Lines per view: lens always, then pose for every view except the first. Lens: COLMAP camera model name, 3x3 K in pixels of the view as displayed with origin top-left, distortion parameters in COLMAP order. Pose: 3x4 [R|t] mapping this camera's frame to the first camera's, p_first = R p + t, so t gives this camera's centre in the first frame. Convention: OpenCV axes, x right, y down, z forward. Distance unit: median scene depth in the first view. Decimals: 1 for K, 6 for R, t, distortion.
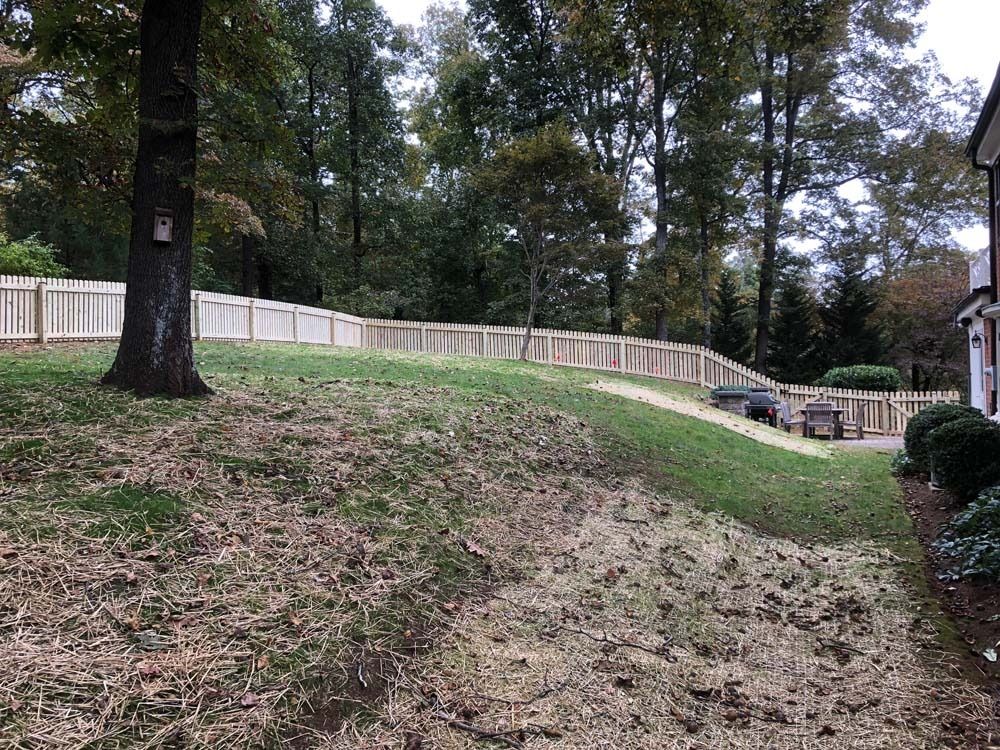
lens RADIAL K [[805.2, 0, 485.7], [0, 805.2, 354.5], [0, 0, 1]] dist [0.026744, -0.031114]
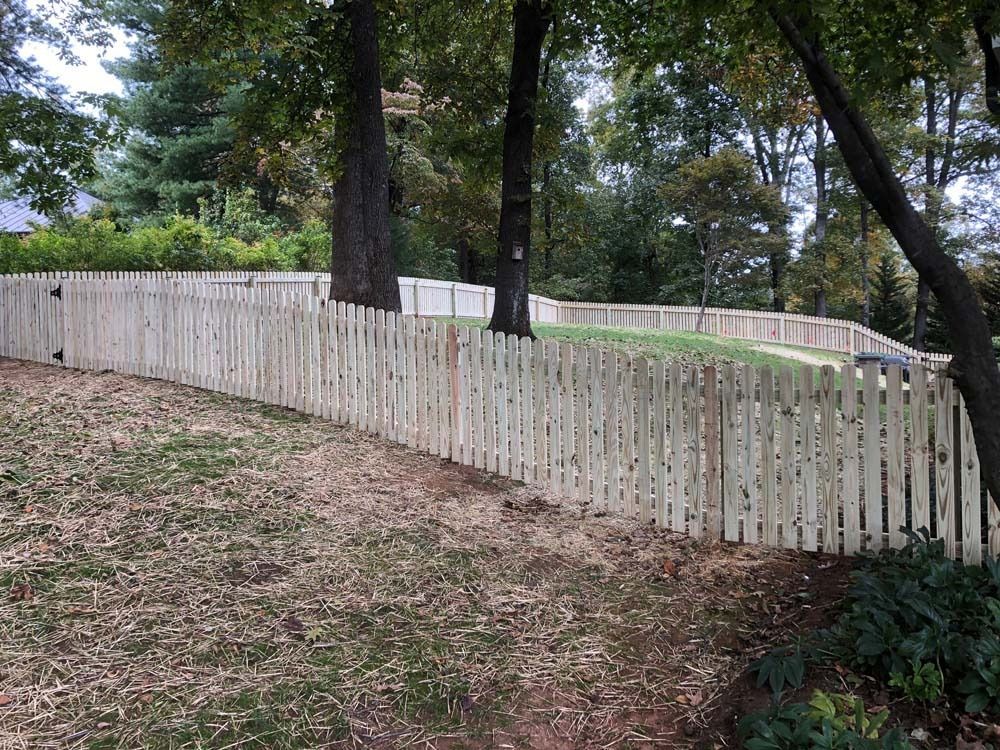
lens RADIAL K [[805.2, 0, 485.7], [0, 805.2, 354.5], [0, 0, 1]] dist [0.026744, -0.031114]
pose [[0.981890, 0.003568, -0.189417, -0.024217], [0.000383, 0.999783, 0.020817, 0.009257], [0.189451, -0.020513, 0.981676, -0.183821]]
